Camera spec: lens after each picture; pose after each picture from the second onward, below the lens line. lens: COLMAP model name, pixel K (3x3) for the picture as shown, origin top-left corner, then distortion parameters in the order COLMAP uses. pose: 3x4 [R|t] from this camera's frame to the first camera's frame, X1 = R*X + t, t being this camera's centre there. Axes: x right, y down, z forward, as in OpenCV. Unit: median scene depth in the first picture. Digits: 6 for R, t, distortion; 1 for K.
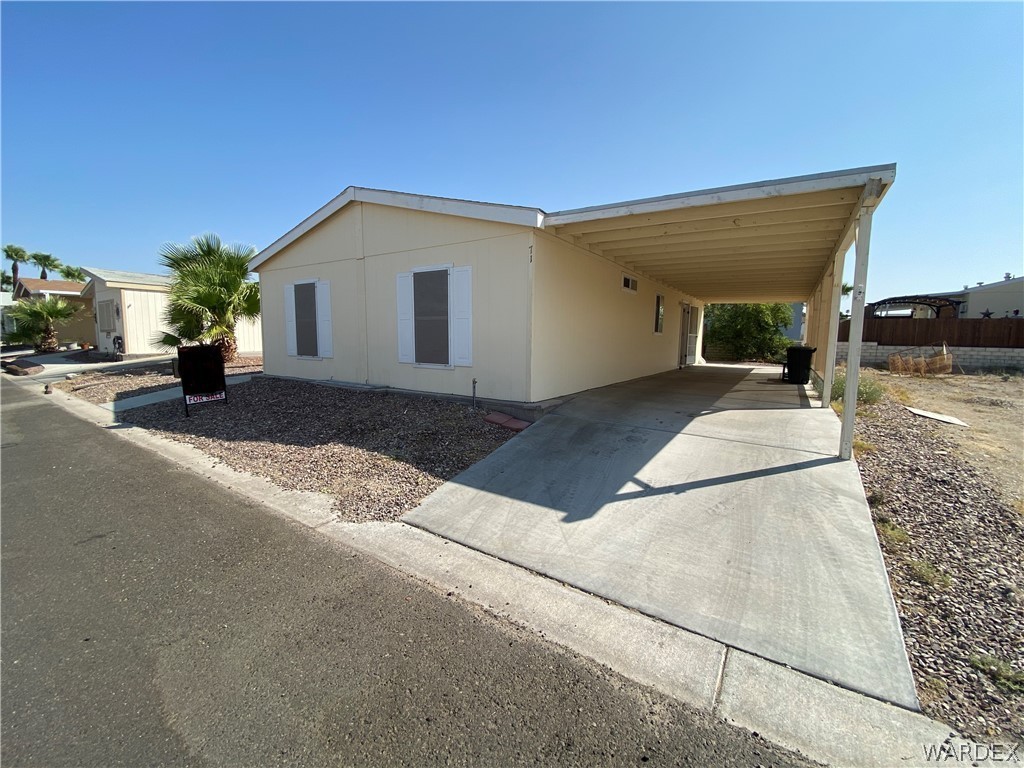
lens RADIAL K [[415.6, 0, 511.4], [0, 415.6, 388.2], [0, 0, 1]] dist [0.017615, -0.018318]
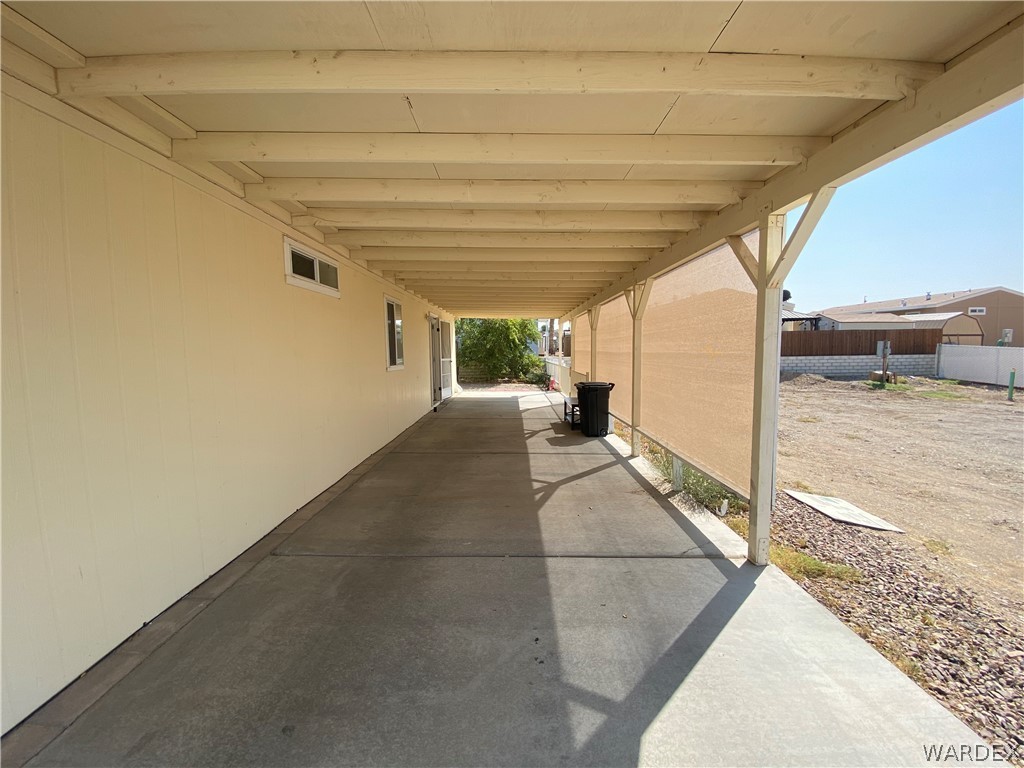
lens RADIAL K [[415.6, 0, 511.0], [0, 415.6, 388.1], [0, 0, 1]] dist [0.017615, -0.018318]
pose [[0.836450, -0.075162, 0.542865, 0.216214], [0.090931, 0.995855, -0.002227, -0.112849], [-0.540447, 0.051226, 0.839817, 0.547266]]
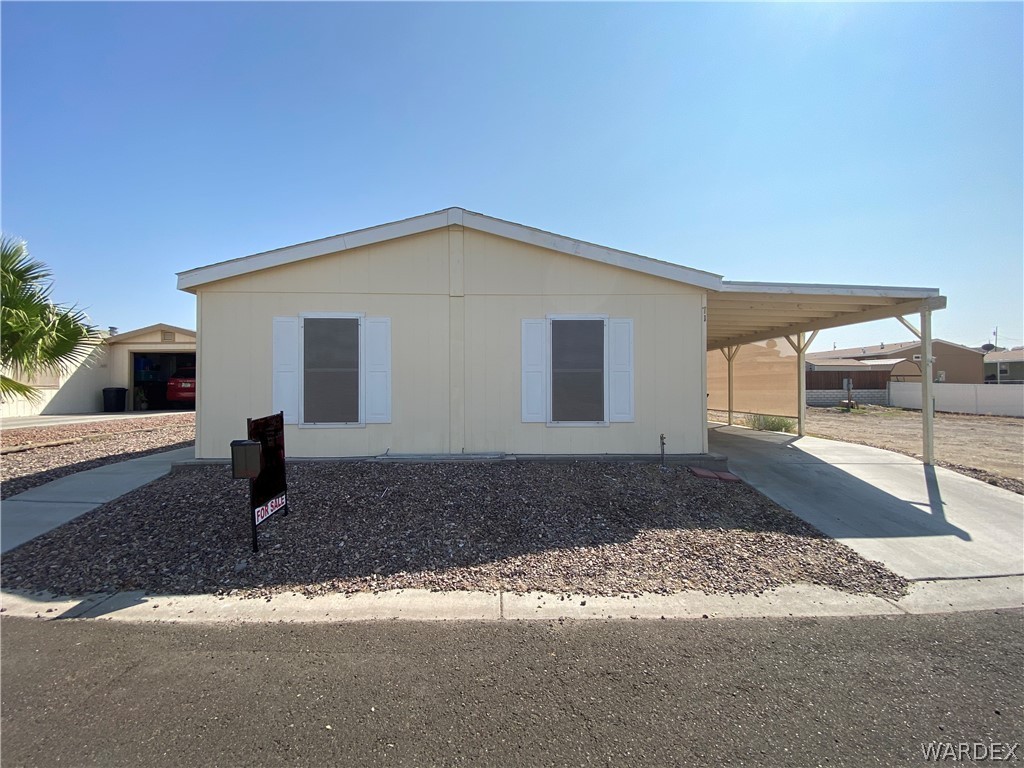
lens RADIAL K [[415.6, 0, 509.2], [0, 415.6, 385.3], [0, 0, 1]] dist [0.017615, -0.018318]
pose [[0.817080, -0.010159, 0.576434, -0.647050], [0.080072, 0.992154, -0.096015, -0.049357], [-0.570936, 0.124608, 0.811483, 0.279886]]
